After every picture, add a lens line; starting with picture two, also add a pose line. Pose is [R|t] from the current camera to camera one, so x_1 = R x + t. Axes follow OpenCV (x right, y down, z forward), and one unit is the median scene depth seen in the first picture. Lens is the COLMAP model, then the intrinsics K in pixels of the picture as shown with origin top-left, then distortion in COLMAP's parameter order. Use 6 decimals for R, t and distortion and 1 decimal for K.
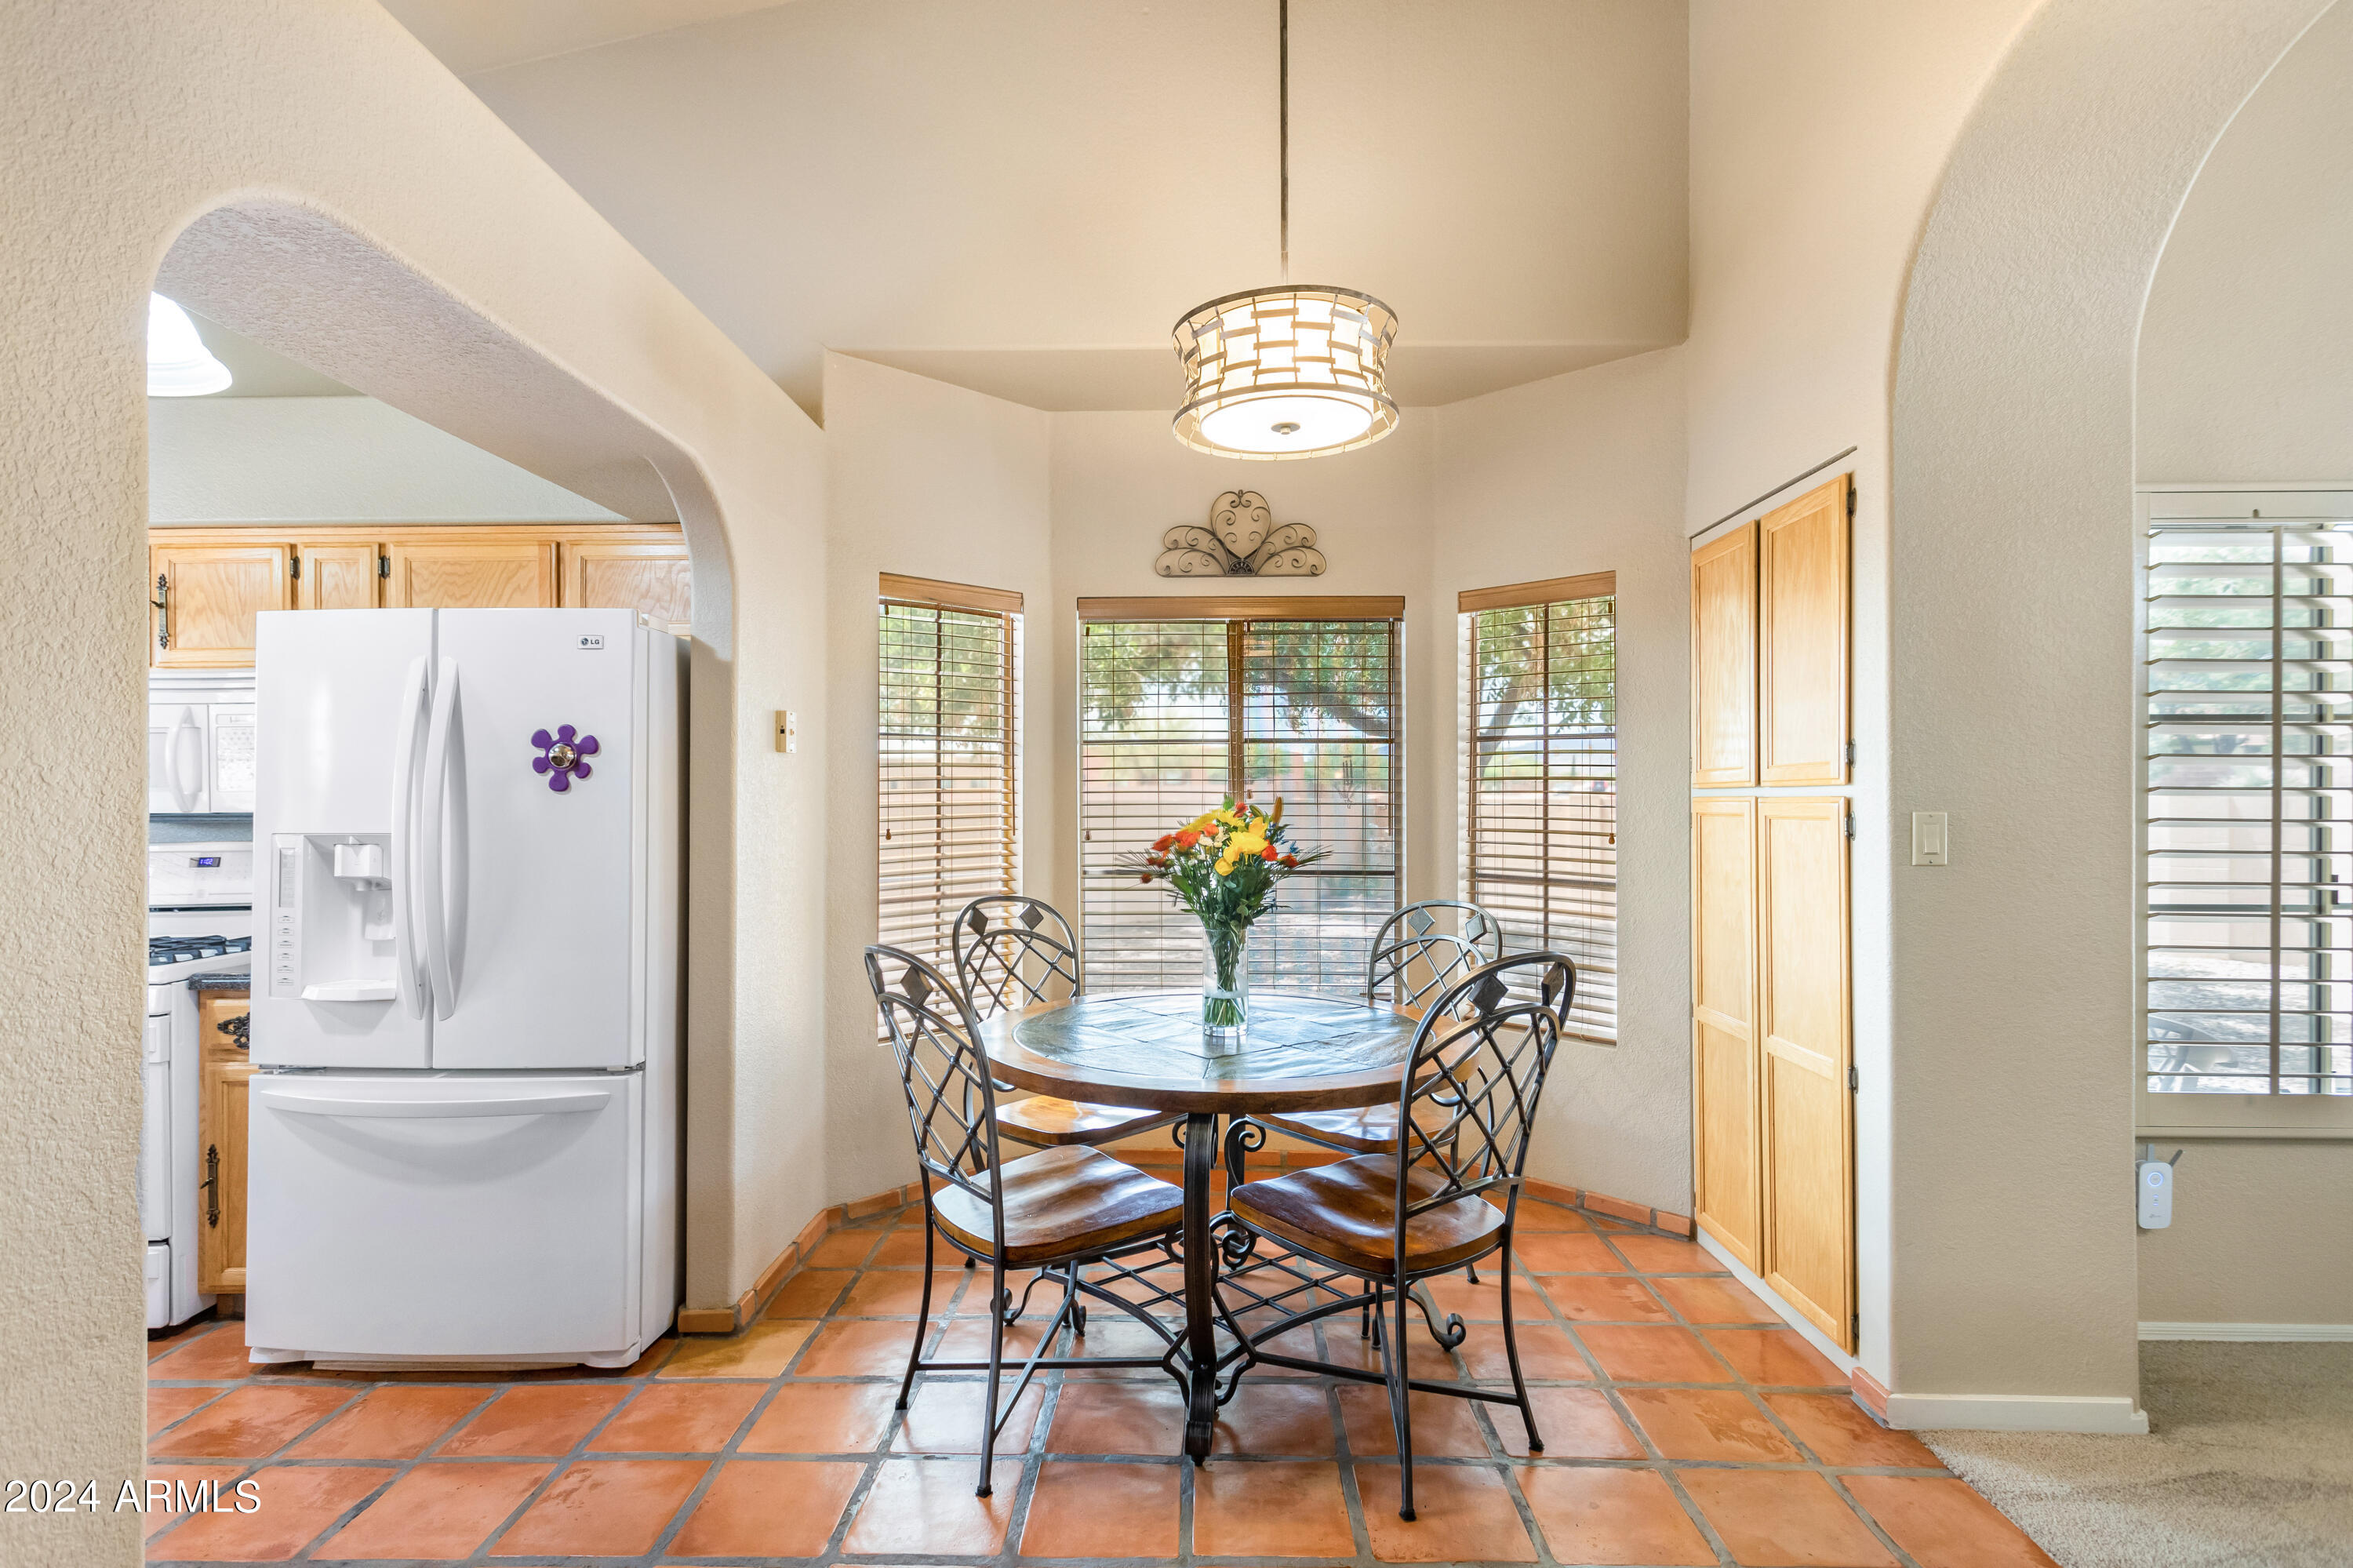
lens RADIAL K [[1148.1, 0, 1163.9], [0, 1148.1, 801.1], [0, 0, 1]] dist [0.007727, 0.000144]
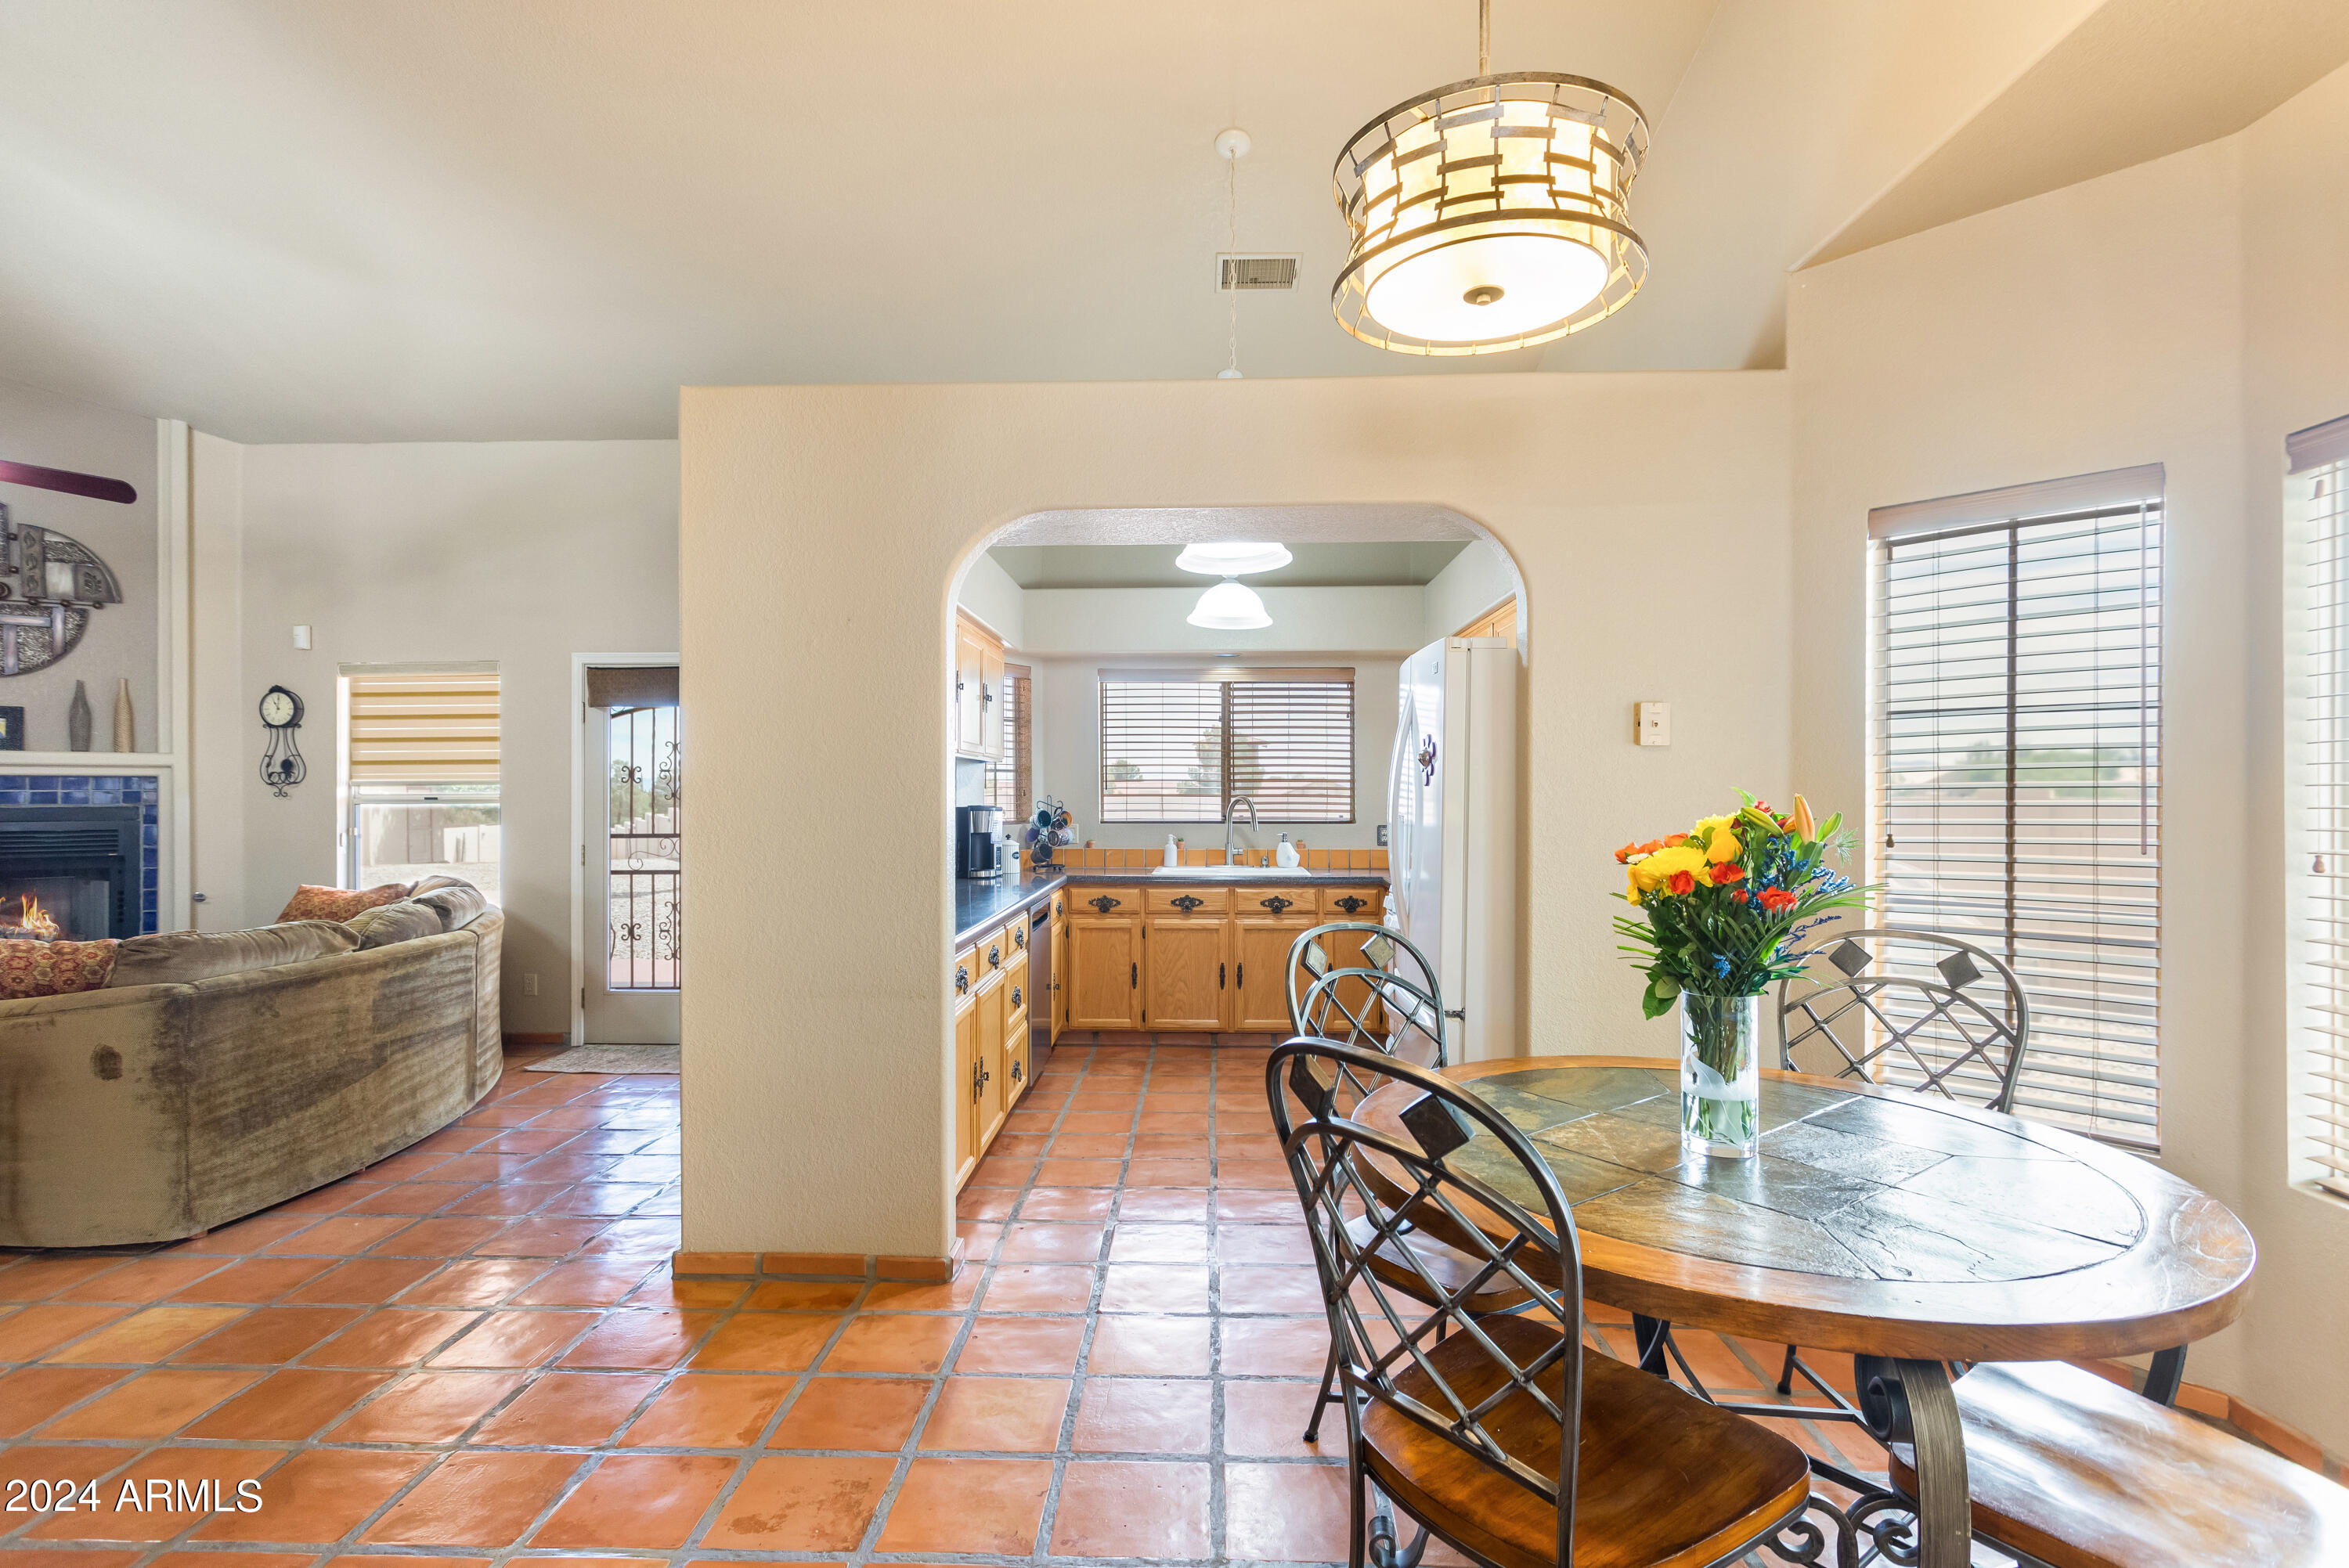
lens RADIAL K [[1145.9, 0, 1168.2], [0, 1145.9, 788.0], [0, 0, 1]] dist [0.007727, 0.000144]
pose [[-0.015677, 0.002797, -0.999873, 0.736039], [-0.002909, 0.999992, 0.002843, -0.008030], [0.999873, 0.002953, -0.015669, 0.713282]]
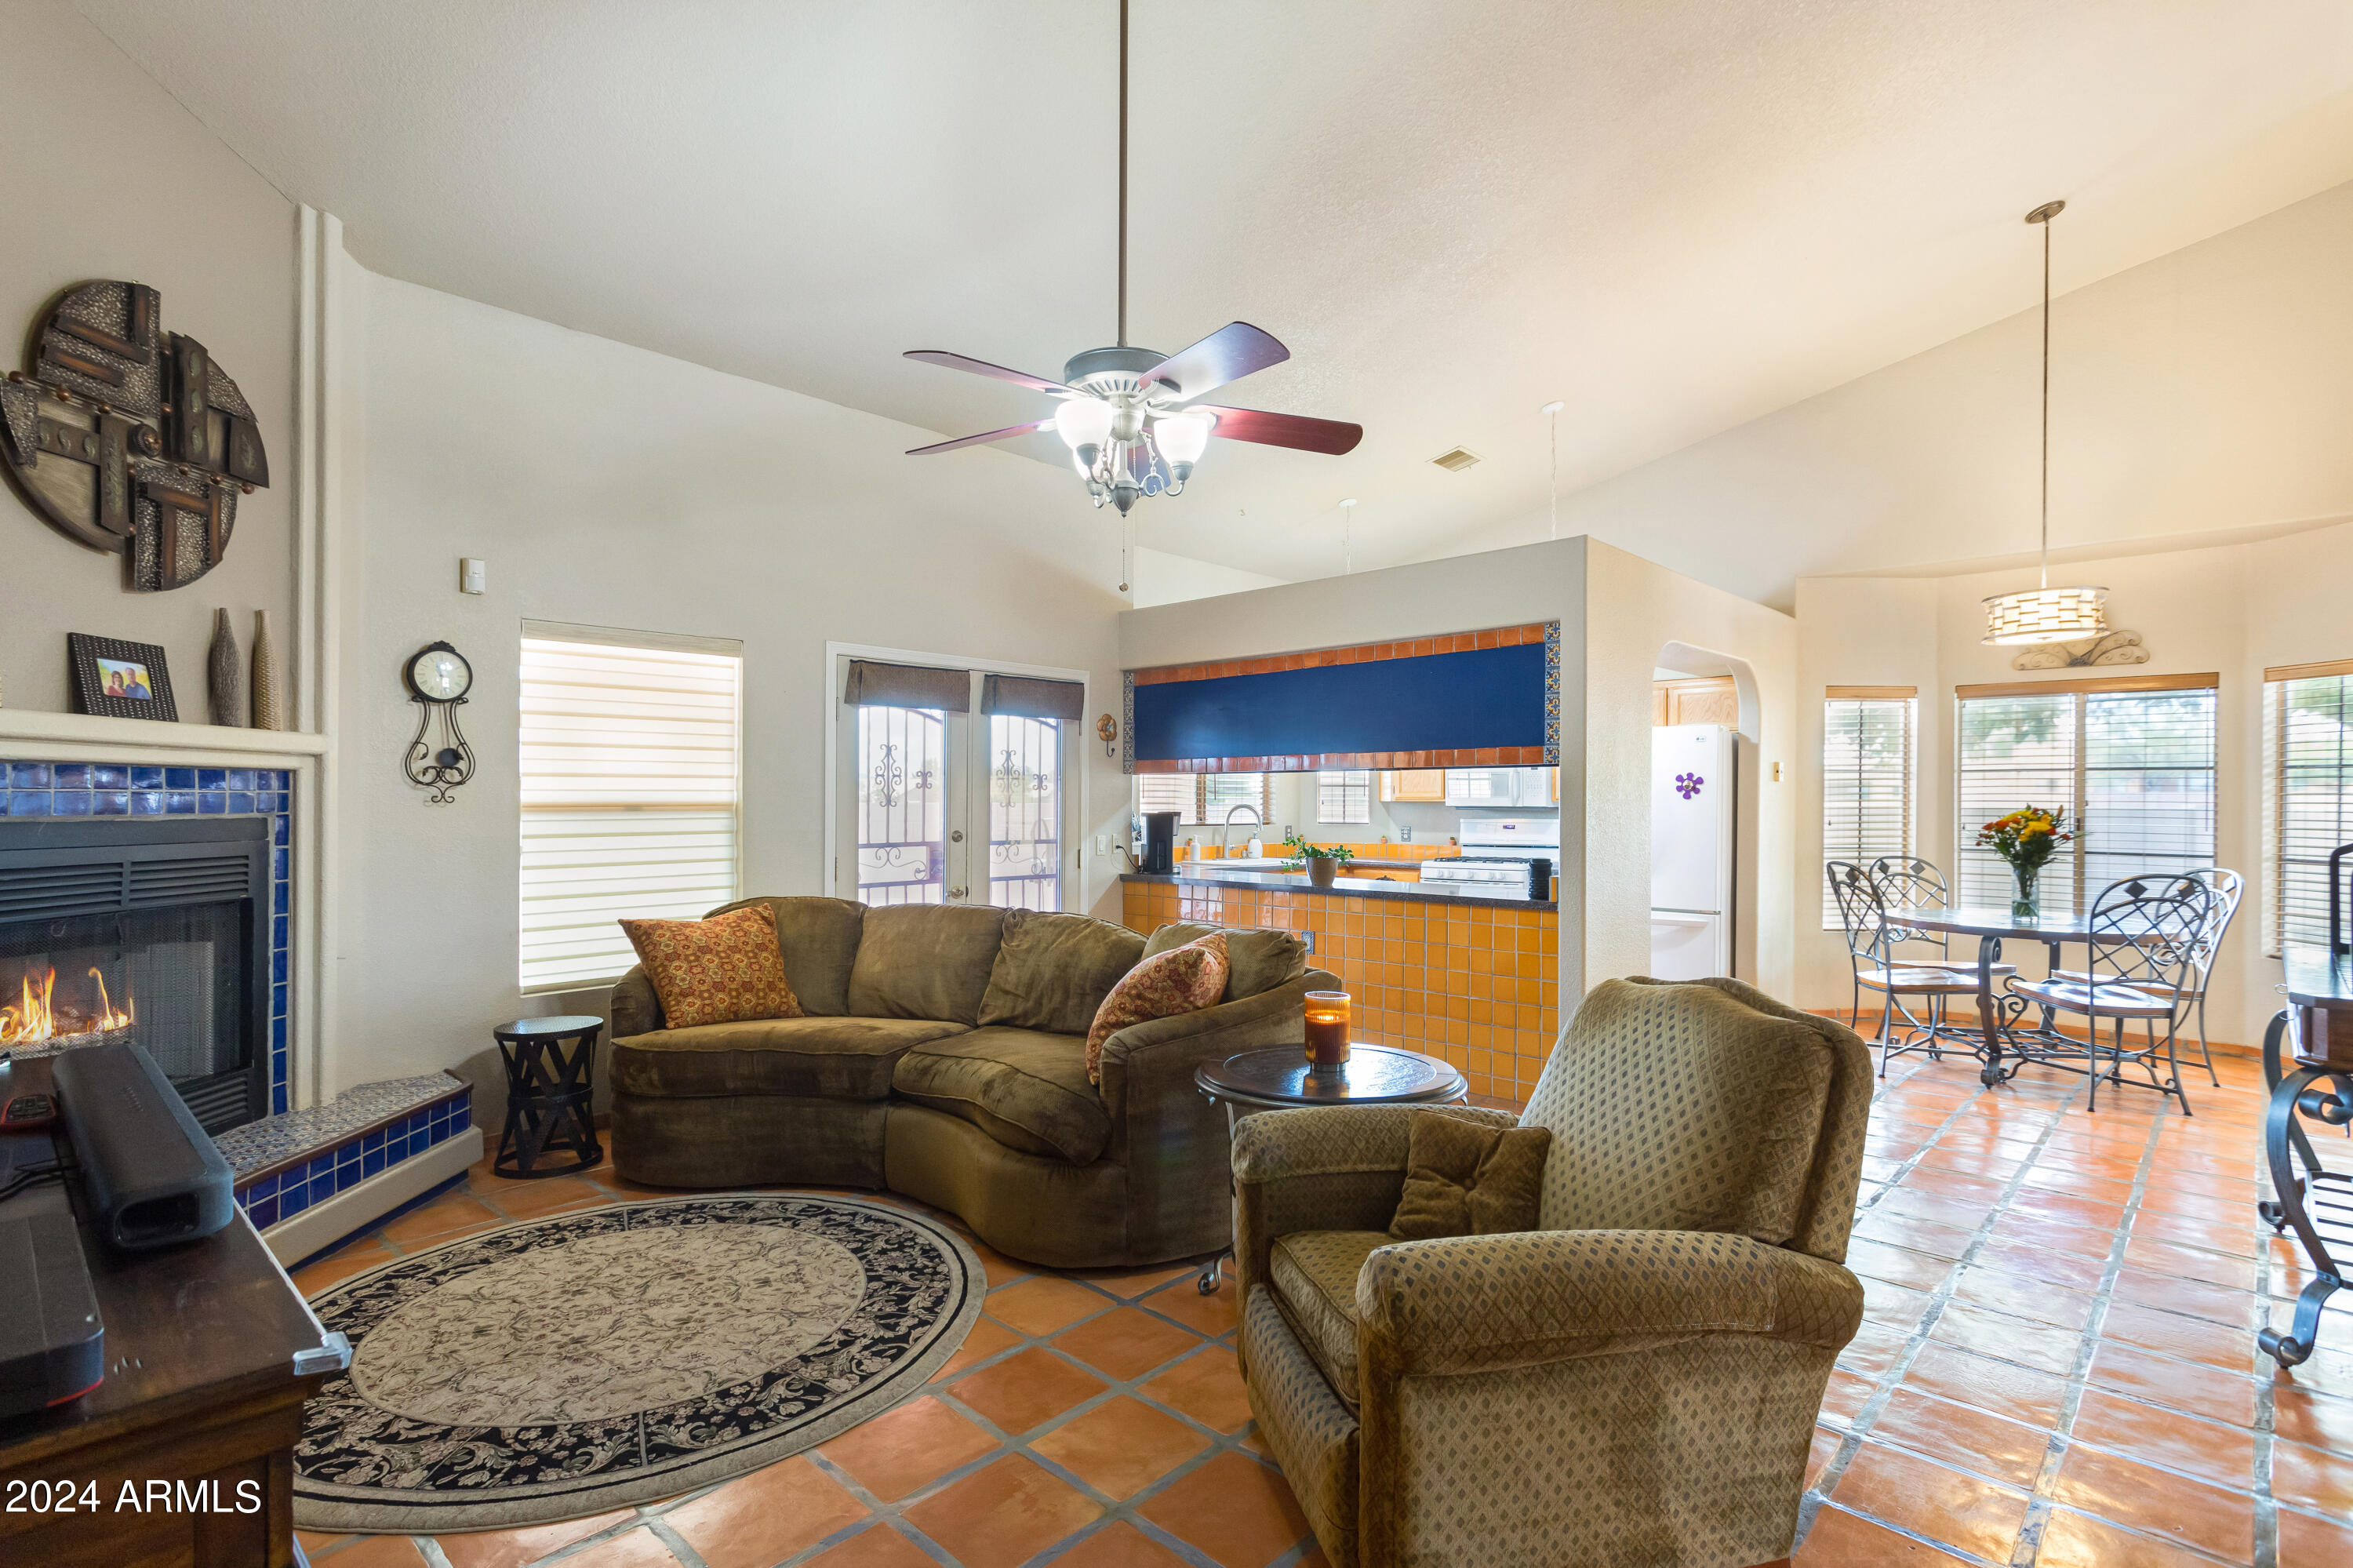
lens RADIAL K [[1148.1, 0, 1167.2], [0, 1148.1, 800.2], [0, 0, 1]] dist [0.007727, 0.000144]
pose [[0.745133, 0.007111, -0.666878, 0.285903], [-0.010939, 0.999939, -0.001560, 0.009490], [0.666826, 0.008457, 0.745165, -1.544593]]
